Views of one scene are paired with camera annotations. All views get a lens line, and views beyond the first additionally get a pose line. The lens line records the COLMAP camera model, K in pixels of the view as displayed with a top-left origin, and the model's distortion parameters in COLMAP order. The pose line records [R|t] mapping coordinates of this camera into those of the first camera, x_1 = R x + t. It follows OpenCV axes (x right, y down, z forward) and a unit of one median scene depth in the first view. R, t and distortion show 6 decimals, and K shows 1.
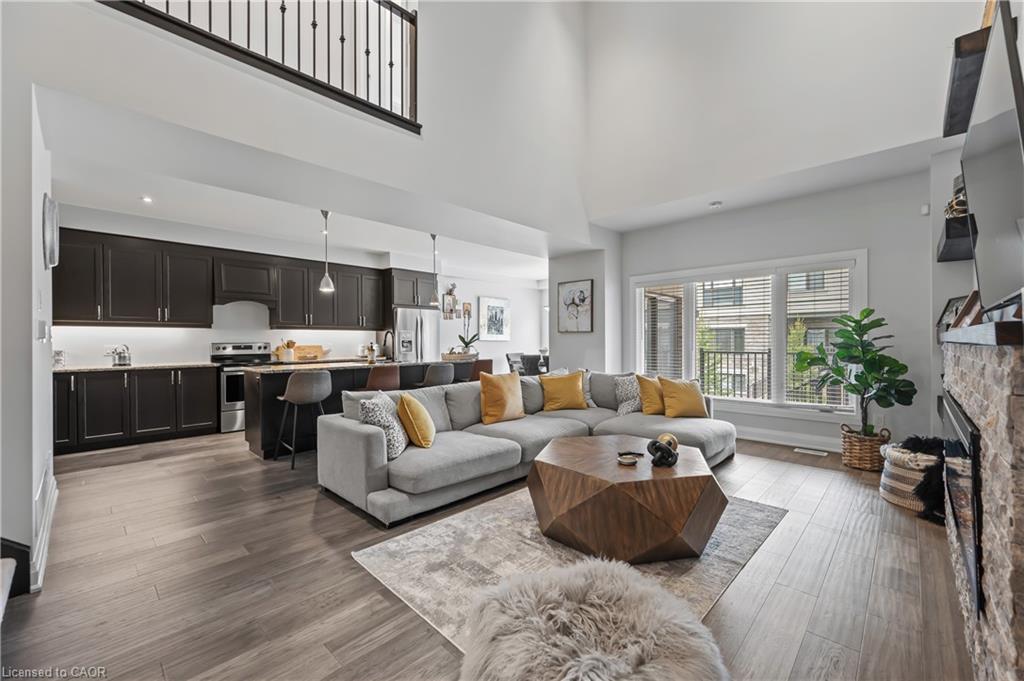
lens RADIAL K [[413.6, 0, 512.0], [0, 413.6, 340.5], [0, 0, 1]] dist [-0.000495, -0.000225]
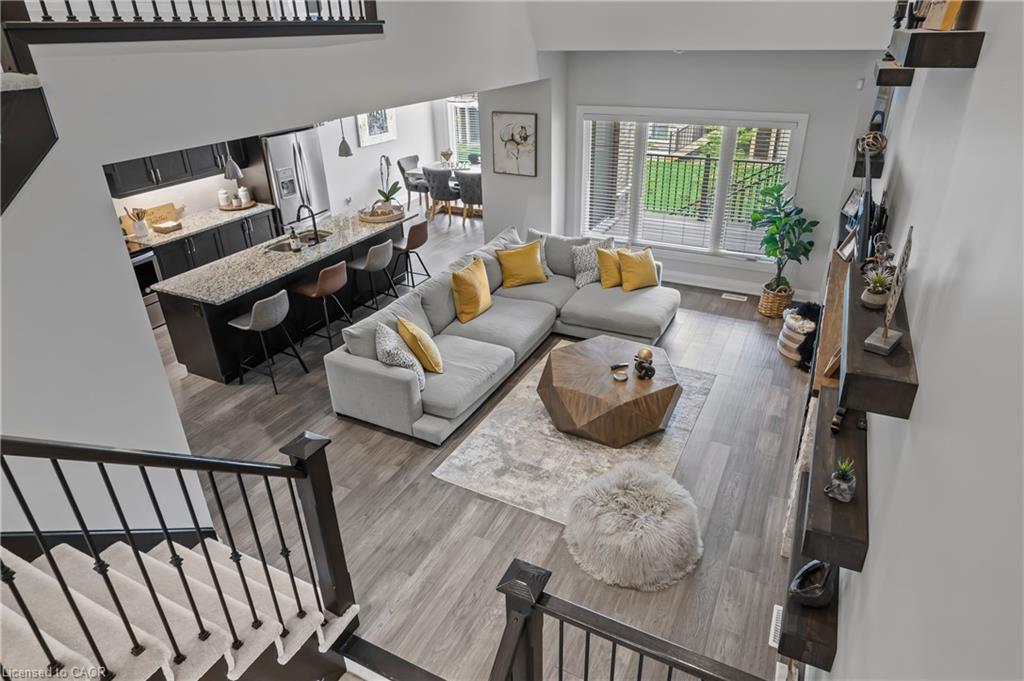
lens RADIAL K [[612.2, 0, 514.5], [0, 612.2, 316.3], [0, 0, 1]] dist [-0.002920, -0.000776]
pose [[0.956753, -0.138562, 0.255782, -0.390672], [0.015963, 0.902955, 0.429439, -0.545595], [-0.290464, -0.406784, 0.866116, -0.403676]]
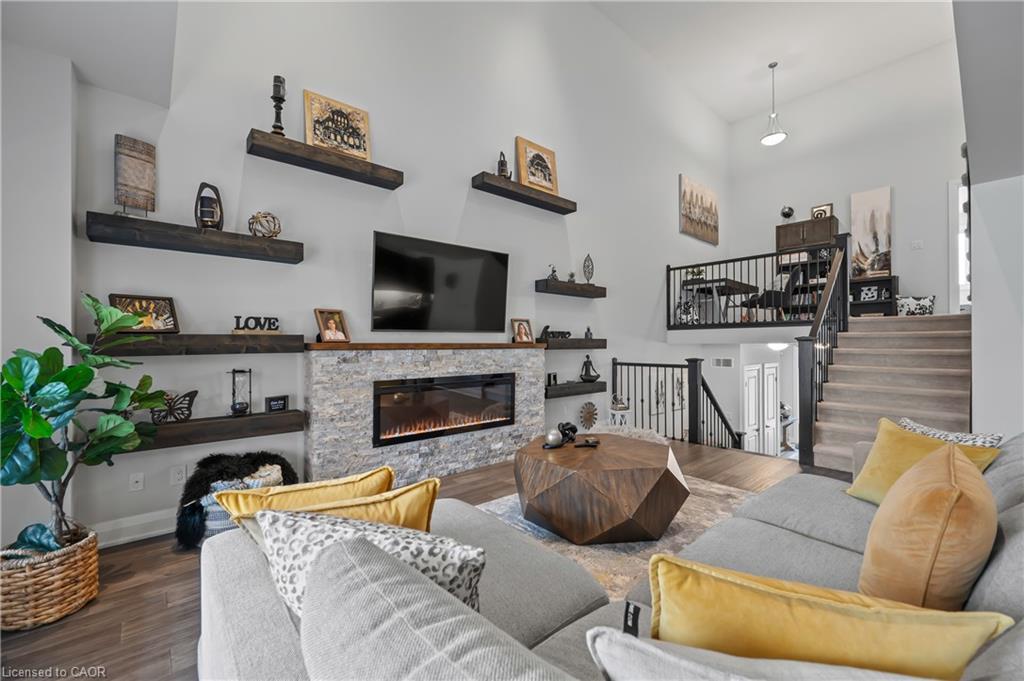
lens RADIAL K [[413.6, 0, 512.0], [0, 413.6, 340.5], [0, 0, 1]] dist [-0.000495, -0.000225]
pose [[-0.996400, 0.008661, 0.084337, 0.299734], [0.007641, 0.999894, -0.012411, -0.003708], [-0.084436, -0.011722, -0.996360, 1.656049]]
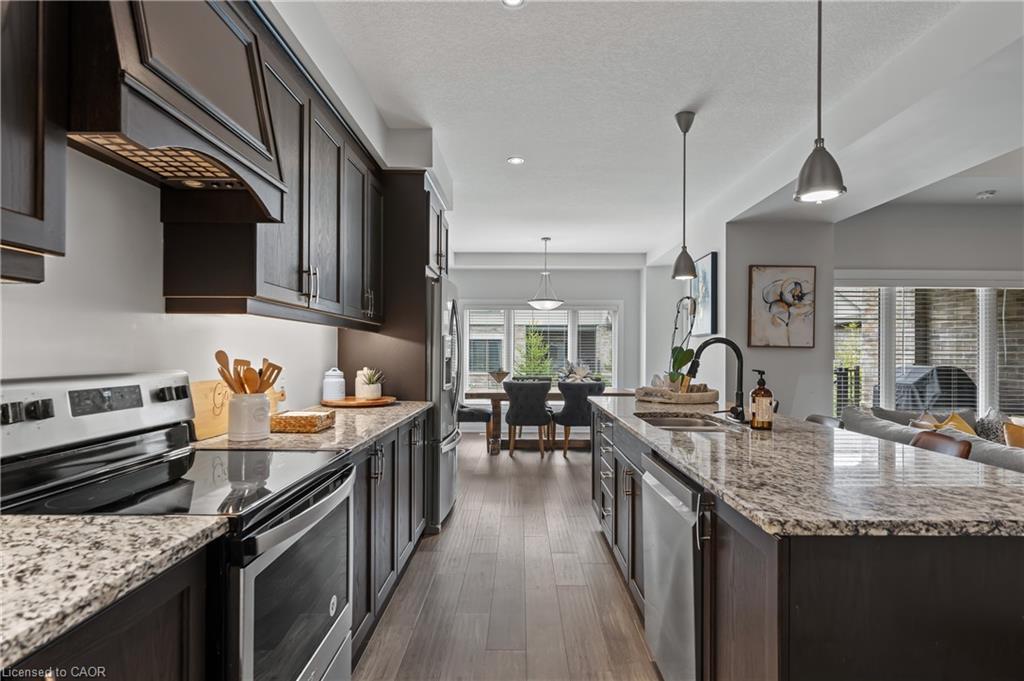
lens RADIAL K [[531.2, 0, 516.7], [0, 531.2, 351.8], [0, 0, 1]] dist [-0.000841, -0.000318]
pose [[0.723344, 0.011219, 0.690396, -1.252593], [-0.012319, 0.999919, -0.003342, -0.010557], [-0.690378, -0.006087, 0.723424, 1.263904]]
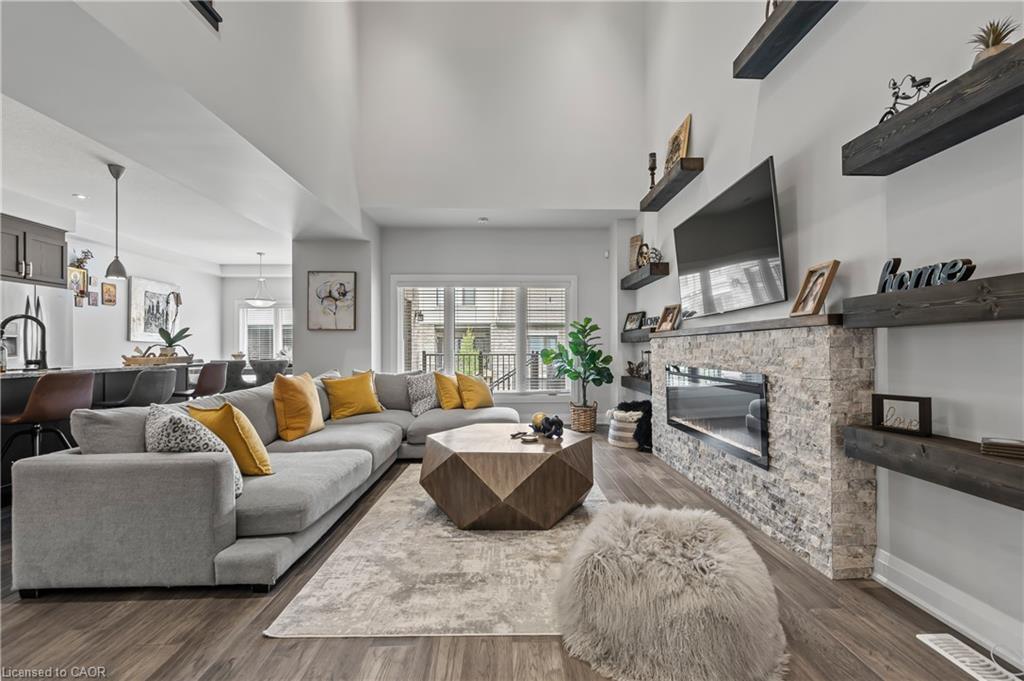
lens RADIAL K [[435.9, 0, 518.2], [0, 435.9, 345.0], [0, 0, 1]] dist [-0.000456, 0.000122]
pose [[0.697476, 0.009620, 0.716543, -0.418436], [-0.000984, 0.999922, -0.012467, 0.040400], [-0.716607, 0.007991, 0.697431, 0.147435]]
